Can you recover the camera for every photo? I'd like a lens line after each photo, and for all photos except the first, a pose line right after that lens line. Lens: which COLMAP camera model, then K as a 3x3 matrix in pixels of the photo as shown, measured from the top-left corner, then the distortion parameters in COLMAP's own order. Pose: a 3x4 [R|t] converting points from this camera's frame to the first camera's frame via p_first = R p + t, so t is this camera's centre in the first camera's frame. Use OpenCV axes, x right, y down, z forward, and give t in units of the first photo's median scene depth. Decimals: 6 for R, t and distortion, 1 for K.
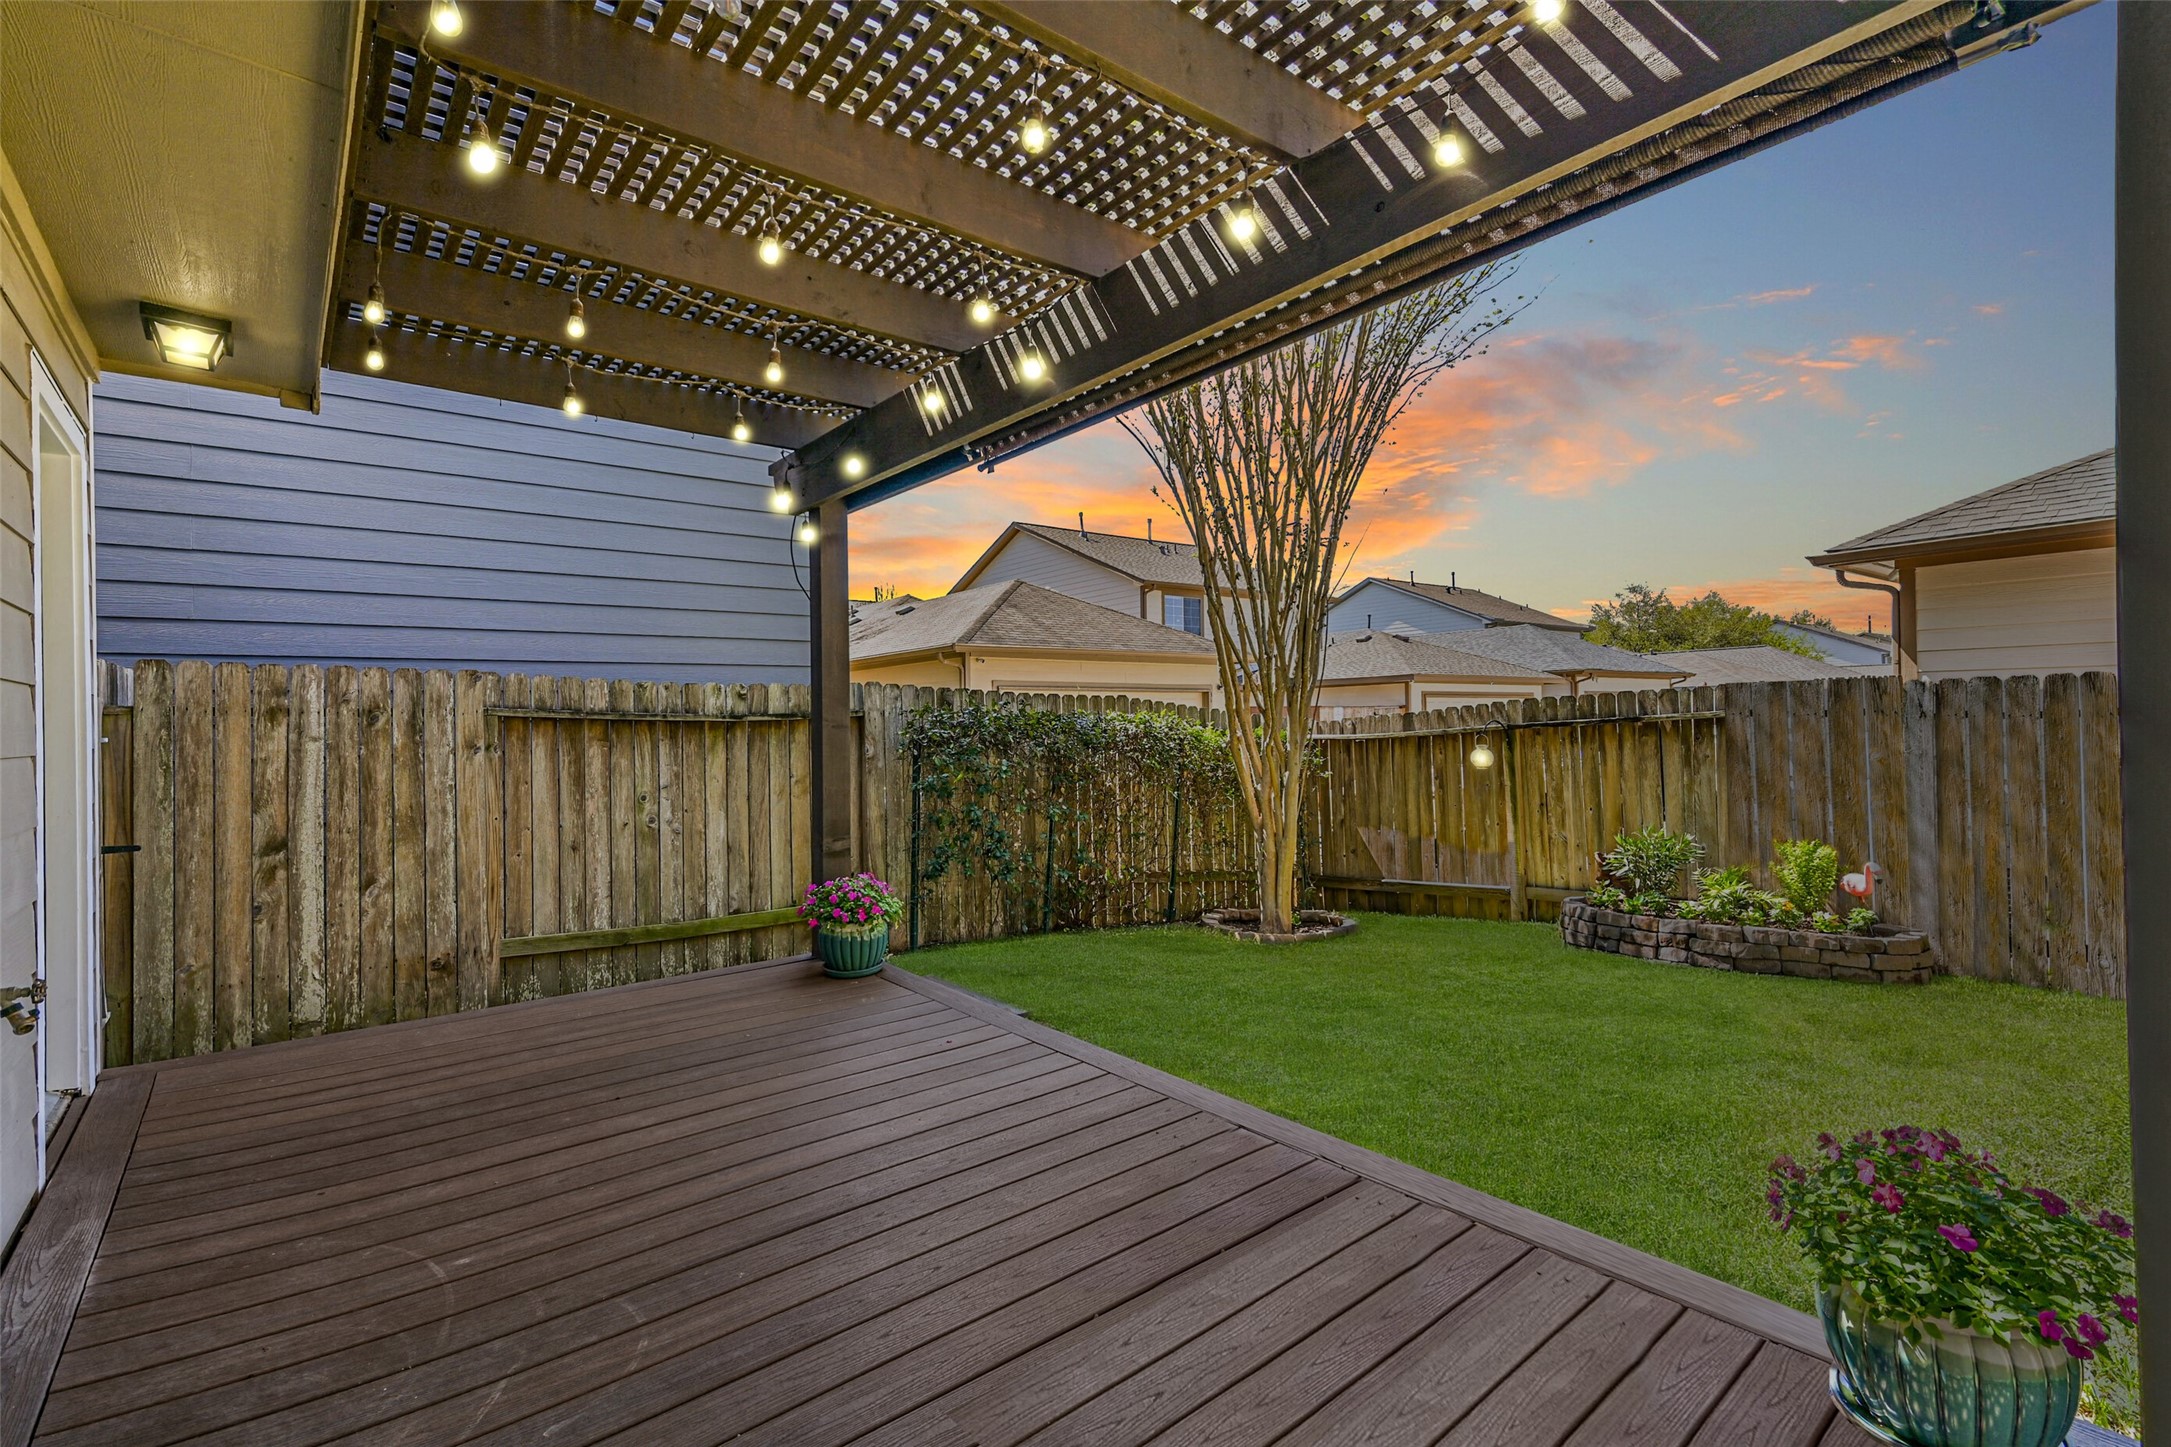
lens RADIAL K [[1068.3, 0, 1094.3], [0, 1068.3, 720.4], [0, 0, 1]] dist [0.040922, -0.017895]
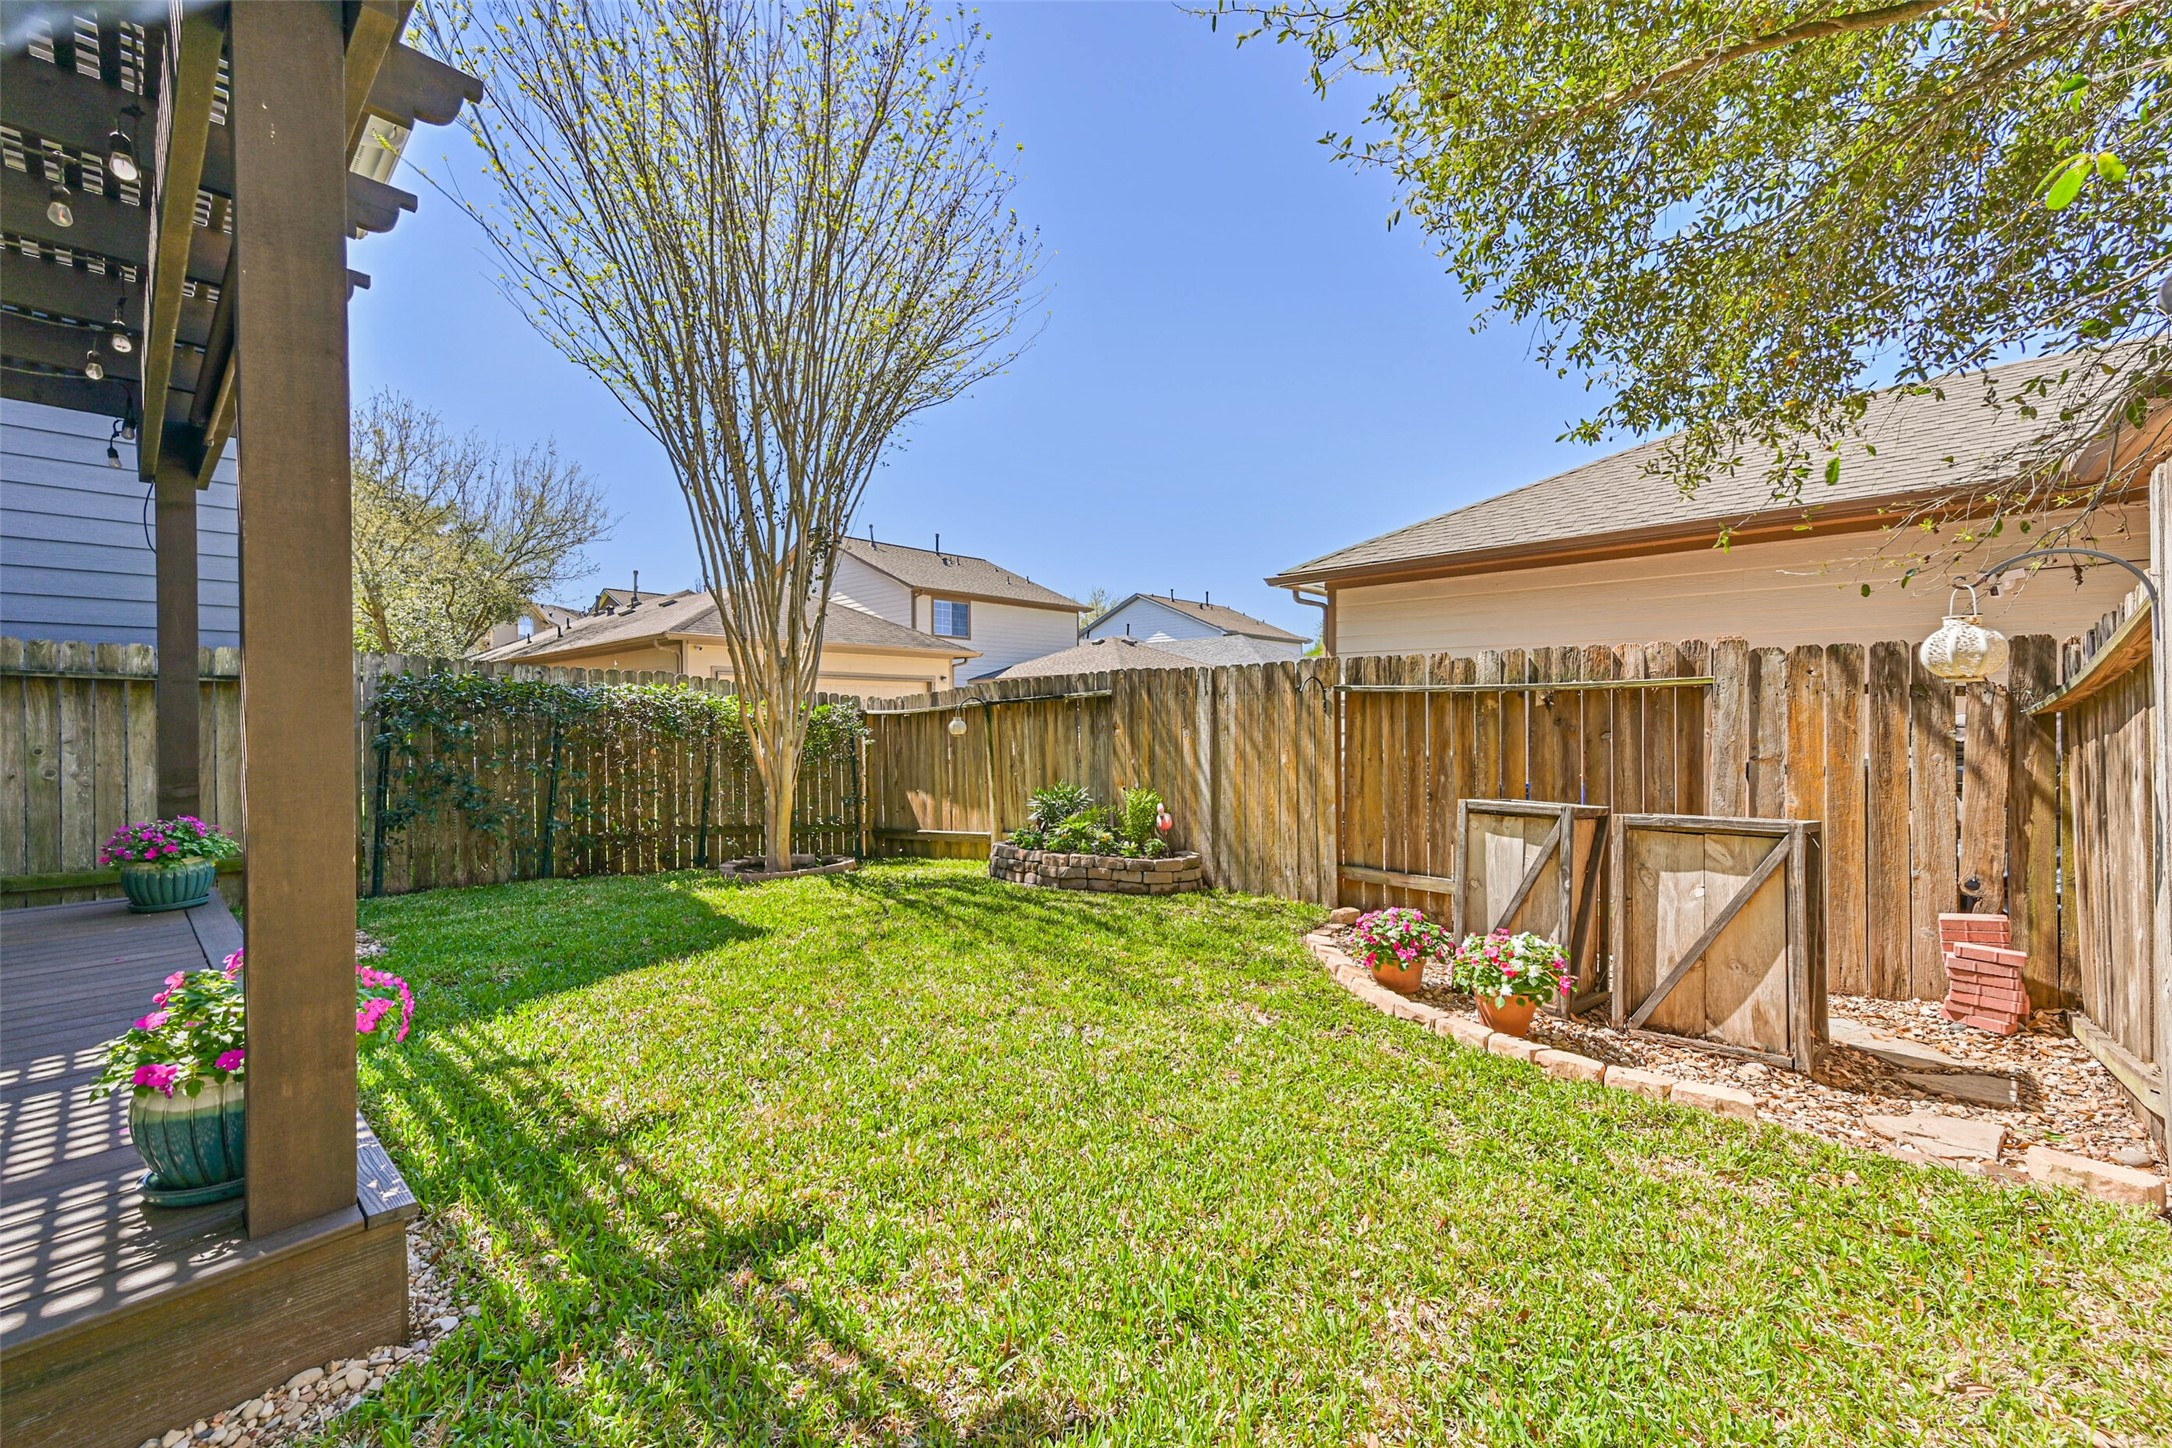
lens RADIAL K [[917.7, 0, 1089.1], [0, 917.7, 726.1], [0, 0, 1]] dist [0.035705, -0.007304]
pose [[0.984323, 0.010489, 0.176064, 0.333010], [-0.013320, 0.999800, 0.014909, 0.016002], [-0.175872, -0.017021, 0.984266, -0.063657]]
